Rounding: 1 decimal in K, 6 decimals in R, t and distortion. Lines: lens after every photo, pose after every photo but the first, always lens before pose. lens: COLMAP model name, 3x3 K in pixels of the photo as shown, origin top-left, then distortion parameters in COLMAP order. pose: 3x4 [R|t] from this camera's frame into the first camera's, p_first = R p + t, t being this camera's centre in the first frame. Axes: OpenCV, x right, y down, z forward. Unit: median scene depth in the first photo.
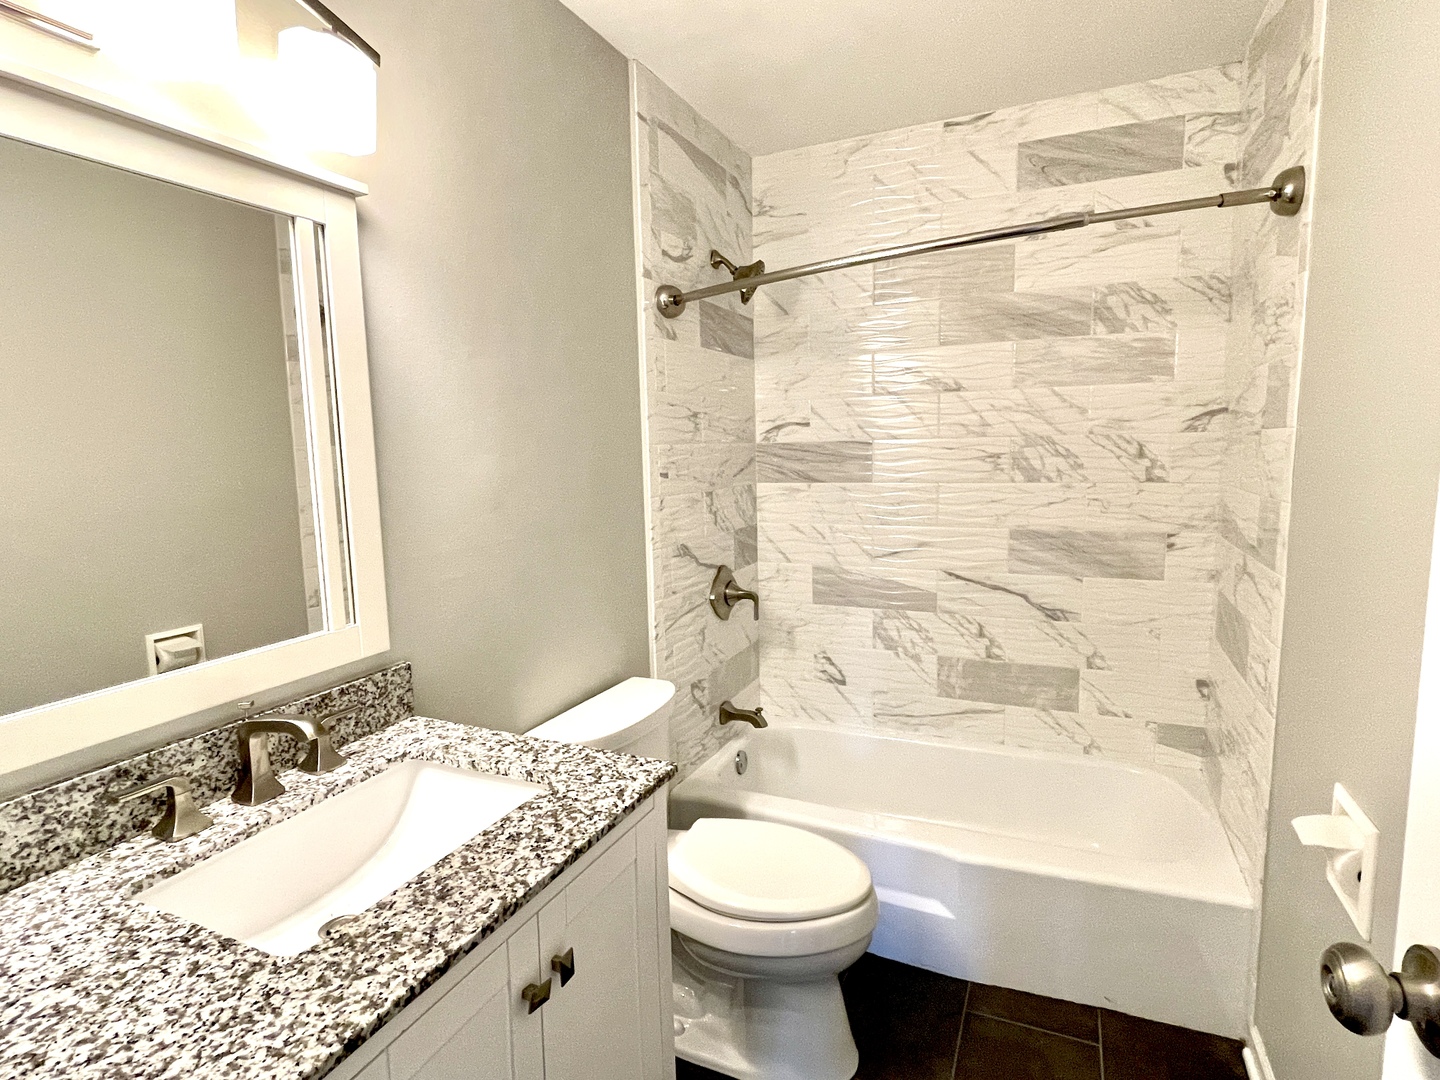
lens RADIAL K [[735.5, 0, 719.4], [0, 735.5, 547.1], [0, 0, 1]] dist [-0.012369, 0.001737]
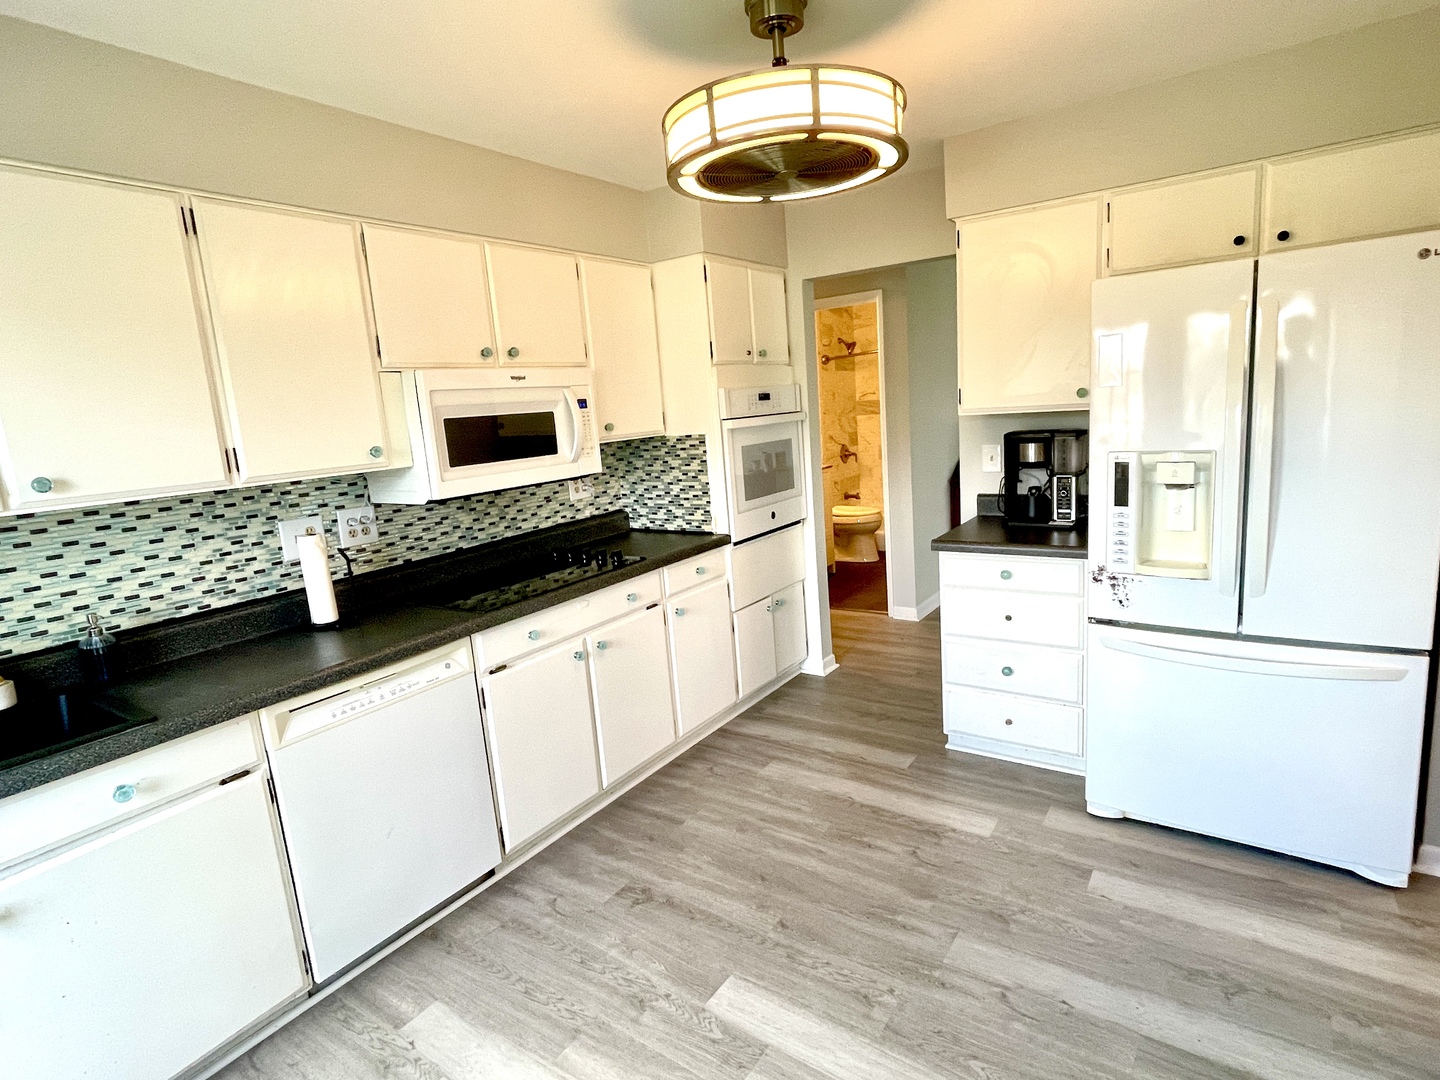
lens RADIAL K [[735.5, 0, 720.8], [0, 735.5, 537.8], [0, 0, 1]] dist [-0.012369, 0.001737]
pose [[0.982870, -0.014559, -0.183722, 0.062949], [0.025370, 0.998073, 0.056629, 0.260081], [0.182543, -0.060320, 0.981346, -2.364001]]
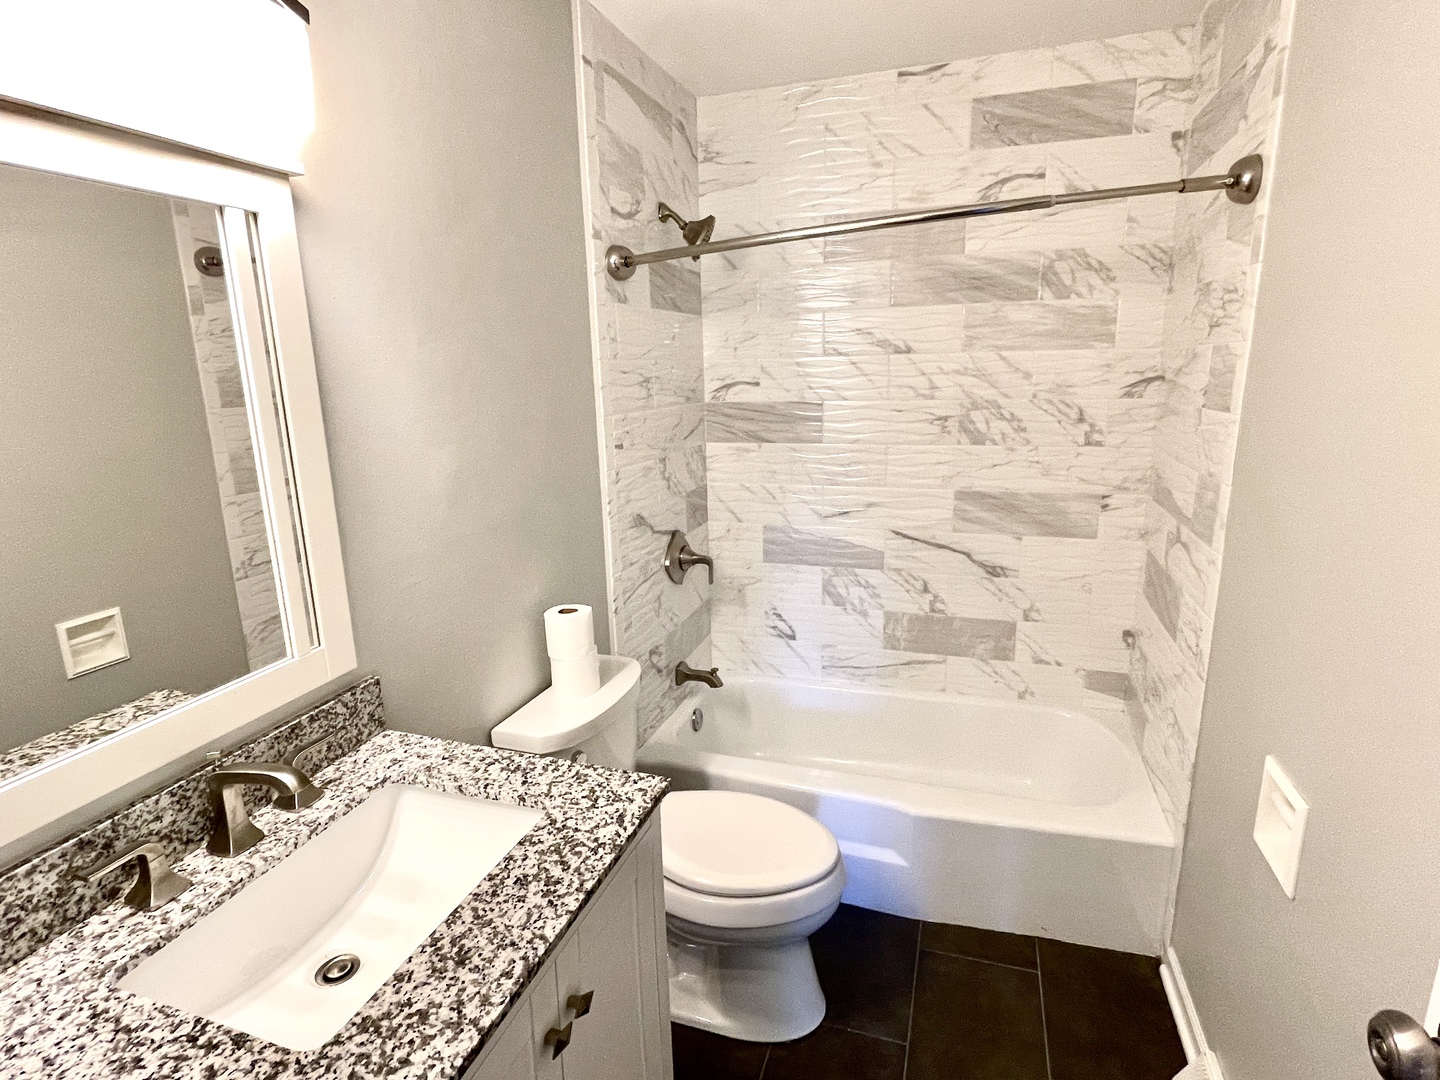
lens RADIAL K [[727.3, 0, 719.0], [0, 727.3, 540.5], [0, 0, 1]] dist [-0.006737, -0.000933]
pose [[0.994577, -0.024919, 0.100975, -0.044912], [0.015055, 0.995142, 0.097297, -0.067285], [-0.102909, -0.095249, 0.990120, 0.019929]]
